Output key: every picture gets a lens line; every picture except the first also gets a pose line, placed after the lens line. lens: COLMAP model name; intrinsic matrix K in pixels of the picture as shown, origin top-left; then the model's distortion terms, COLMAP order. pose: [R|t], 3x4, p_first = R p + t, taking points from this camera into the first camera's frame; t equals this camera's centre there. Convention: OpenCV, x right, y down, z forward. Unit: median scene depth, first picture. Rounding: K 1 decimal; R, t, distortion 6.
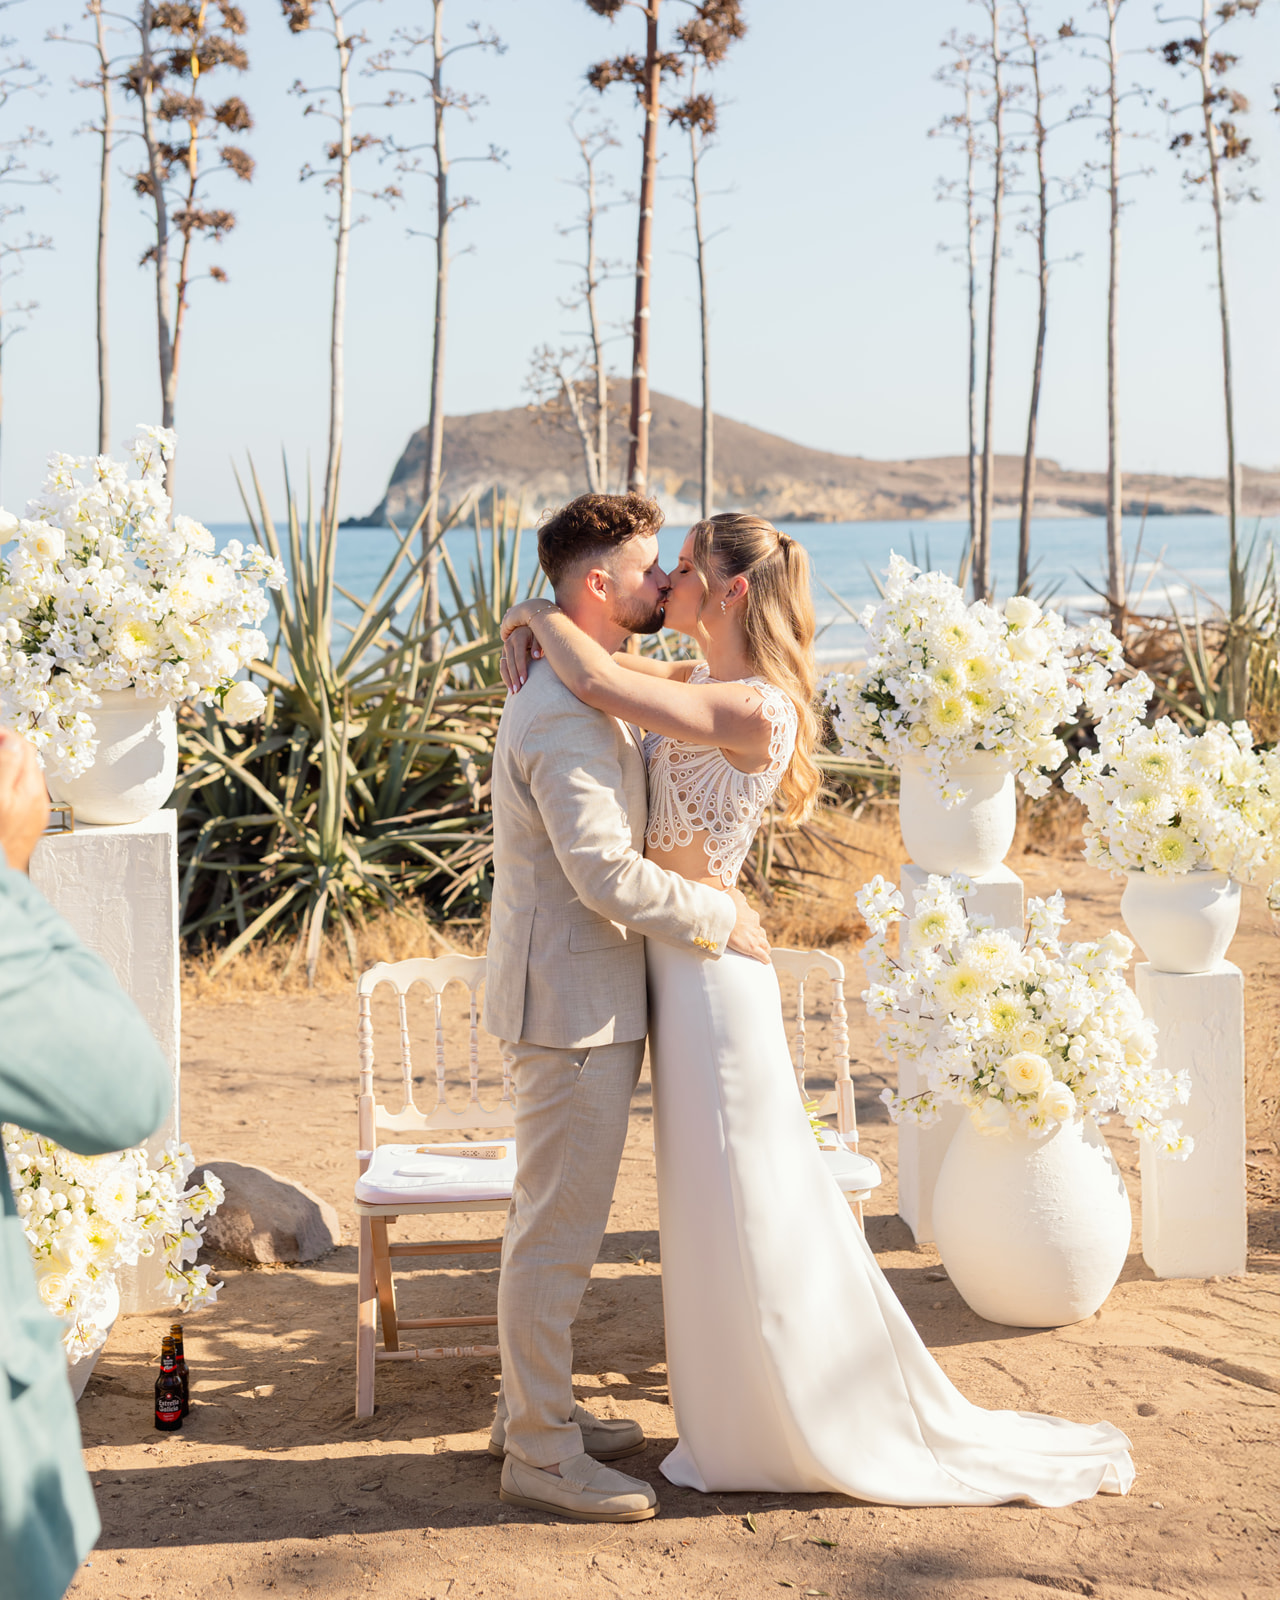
lens RADIAL K [[3107.2, 0, 630.5], [0, 3107.2, 753.1], [0, 0, 1]] dist [0.027904, 0.000000]
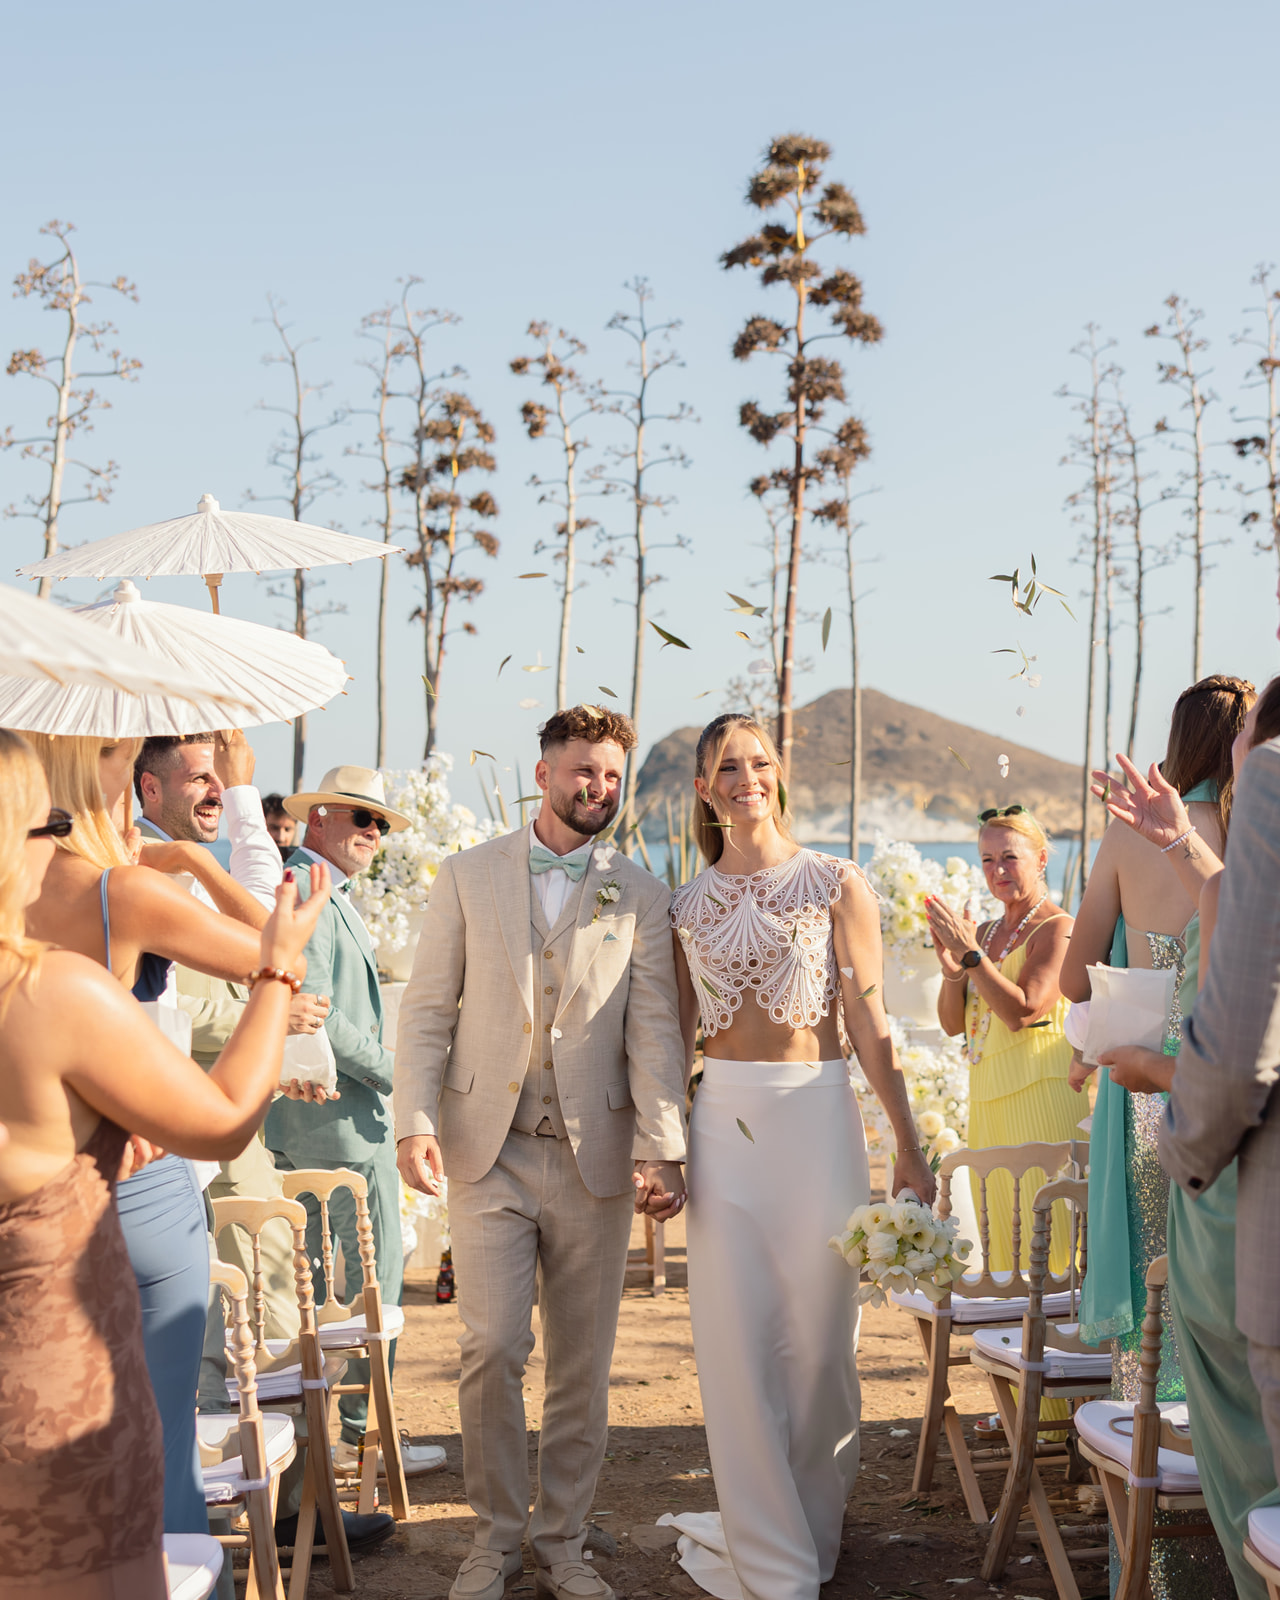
lens RADIAL K [[3229.9, 0, 642.9], [0, 3229.9, 802.1], [0, 0, 1]] dist [-0.037905, 0.000000]
pose [[0.997339, 0.006431, -0.072622, 0.036737], [-0.012567, 0.996357, -0.084355, 0.029741], [0.071815, 0.085043, 0.993786, -0.319330]]
